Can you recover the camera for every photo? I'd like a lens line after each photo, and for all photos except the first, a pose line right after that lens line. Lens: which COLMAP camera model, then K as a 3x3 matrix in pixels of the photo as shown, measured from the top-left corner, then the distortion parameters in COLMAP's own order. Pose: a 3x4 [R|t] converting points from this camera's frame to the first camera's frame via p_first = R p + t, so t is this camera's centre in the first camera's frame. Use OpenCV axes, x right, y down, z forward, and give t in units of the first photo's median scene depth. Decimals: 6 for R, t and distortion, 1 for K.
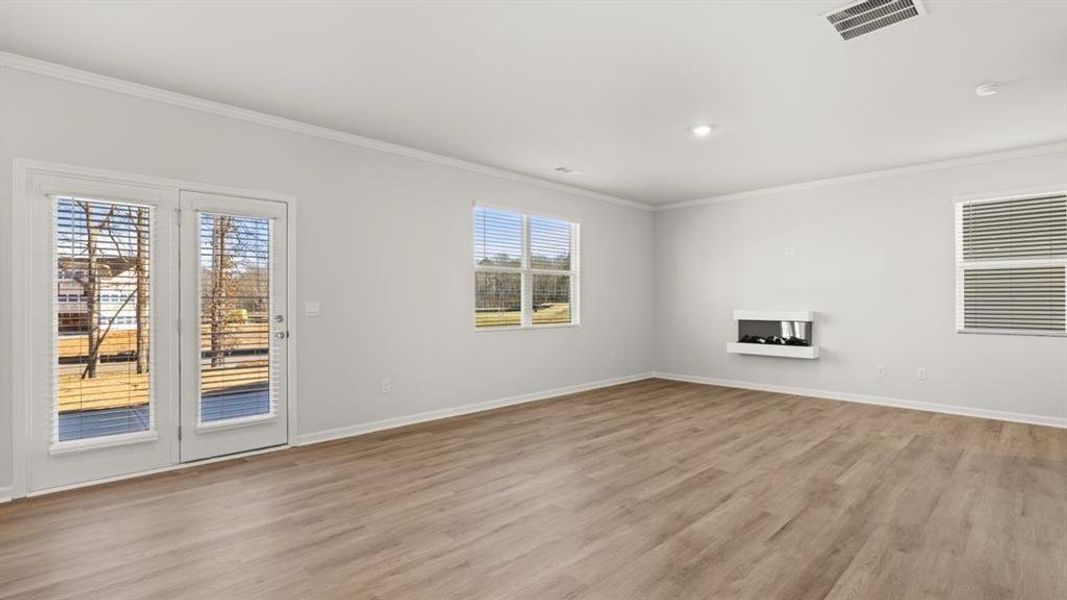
lens RADIAL K [[502.3, 0, 533.5], [0, 502.3, 300.0], [0, 0, 1]] dist [-0.002798, -0.000192]
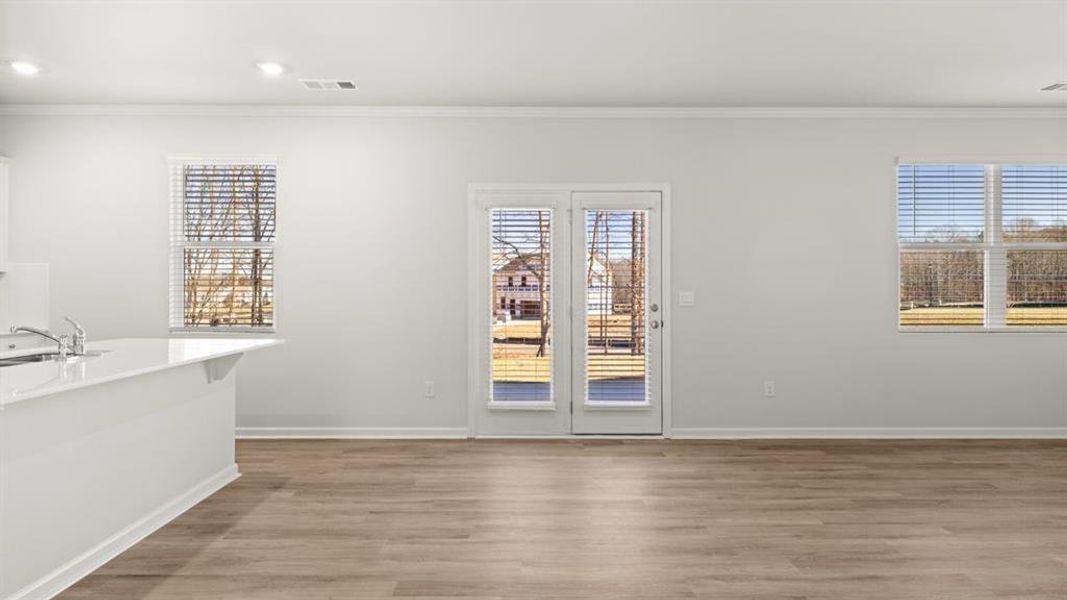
lens RADIAL K [[598.7, 0, 536.0], [0, 598.7, 287.9], [0, 0, 1]] dist [0.004920, 0.001948]
pose [[0.728486, -0.001966, -0.685058, 0.143564], [0.000050, 0.999996, -0.002817, 0.000280], [0.685061, 0.002018, 0.728483, -0.034543]]
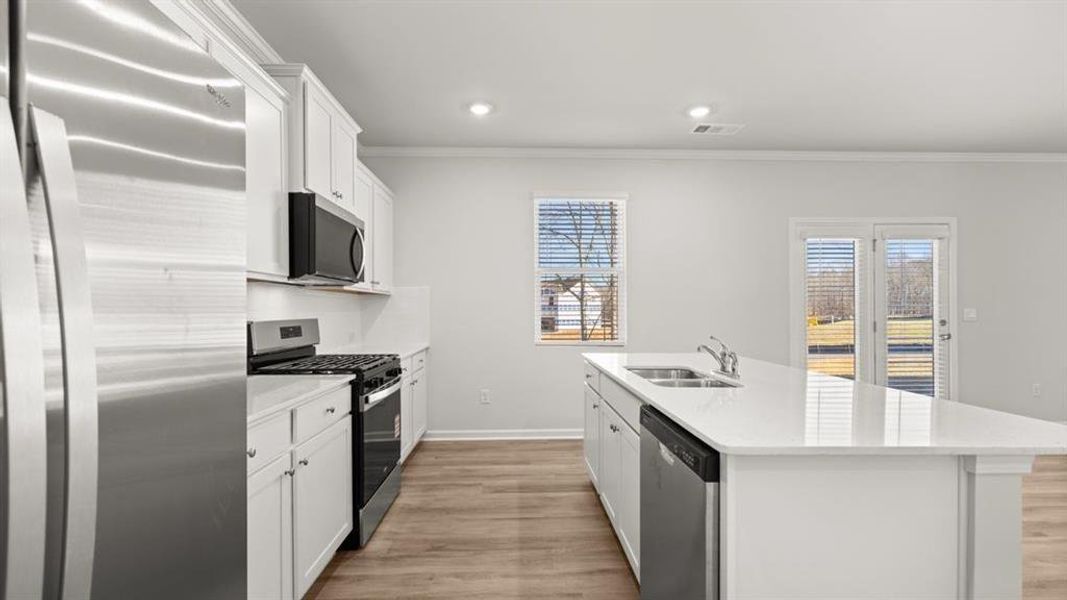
lens RADIAL K [[462.0, 0, 532.2], [0, 462.0, 307.6], [0, 0, 1]] dist [-0.000058, 0.000033]
pose [[0.747558, -0.004953, -0.664178, -0.514588], [0.005418, 0.999984, -0.001360, -0.002570], [0.664174, -0.002582, 0.747574, -0.464578]]
